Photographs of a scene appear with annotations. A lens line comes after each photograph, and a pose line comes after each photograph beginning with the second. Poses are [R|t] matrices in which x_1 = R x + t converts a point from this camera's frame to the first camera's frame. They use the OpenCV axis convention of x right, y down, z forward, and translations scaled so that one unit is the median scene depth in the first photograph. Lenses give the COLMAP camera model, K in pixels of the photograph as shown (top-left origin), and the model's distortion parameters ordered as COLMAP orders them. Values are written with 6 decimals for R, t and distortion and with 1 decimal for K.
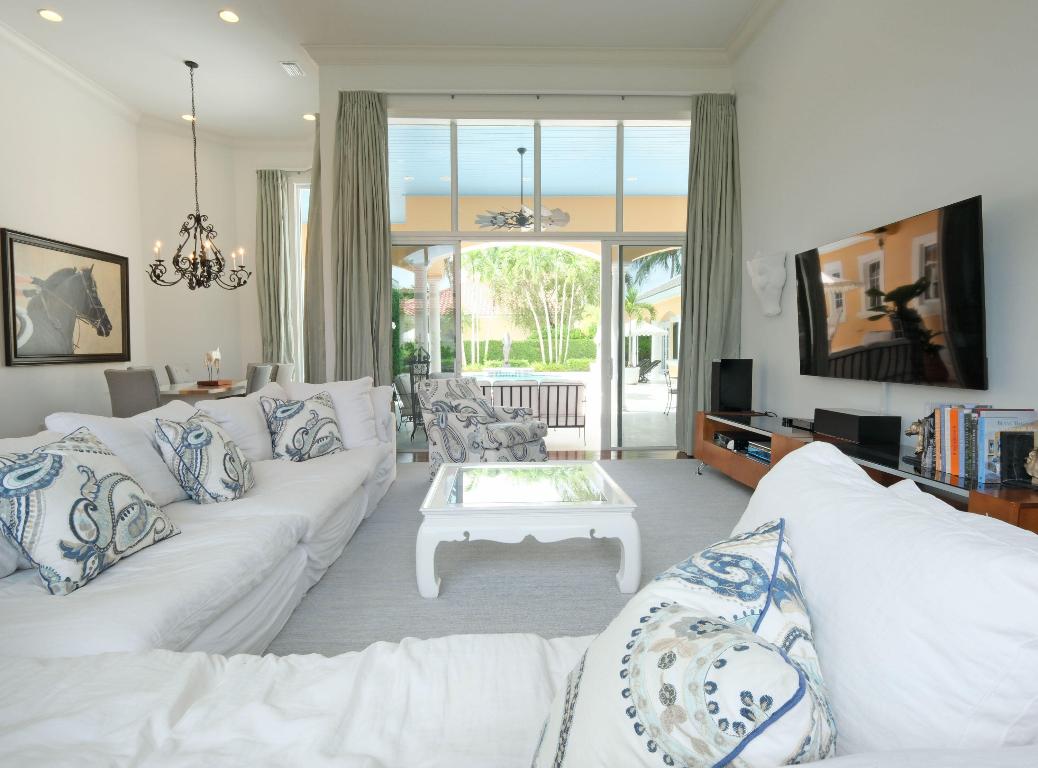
lens RADIAL K [[544.5, 0, 517.5], [0, 544.5, 383.2], [0, 0, 1]] dist [-0.003338, 0.001193]
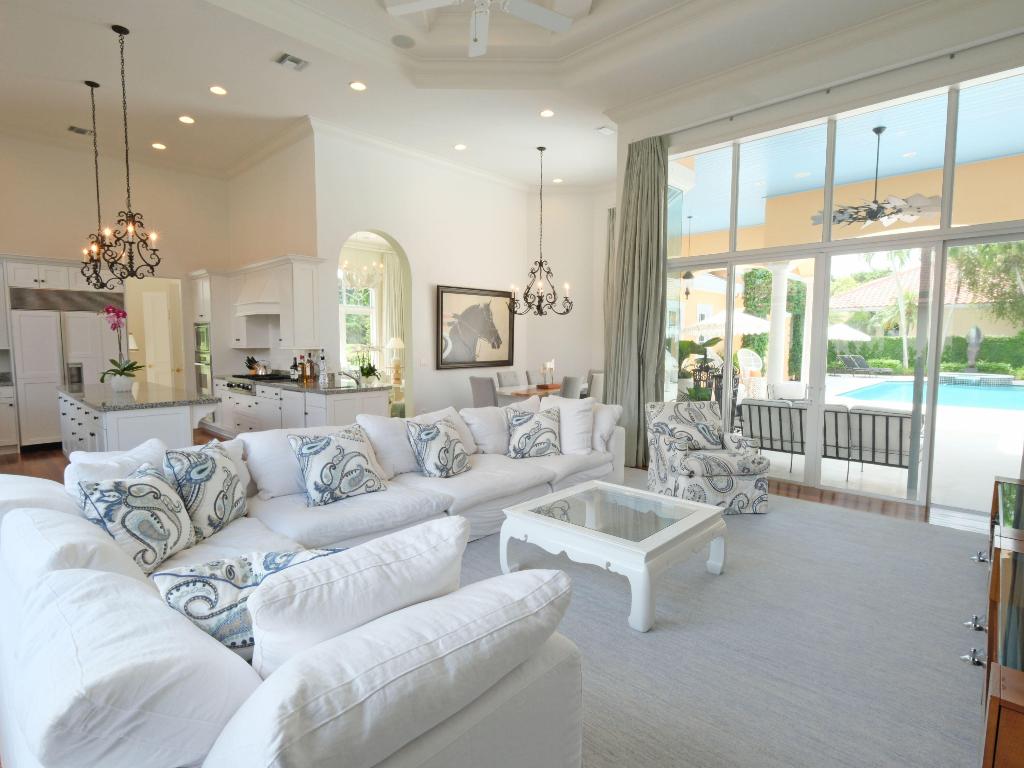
lens RADIAL K [[535.8, 0, 511.1], [0, 535.8, 384.4], [0, 0, 1]] dist [-0.006445, -0.001240]
pose [[0.700524, 0.065683, -0.710600, 0.516867], [-0.050893, 0.997818, 0.042061, -0.094589], [0.711812, 0.006699, 0.702338, 0.041321]]
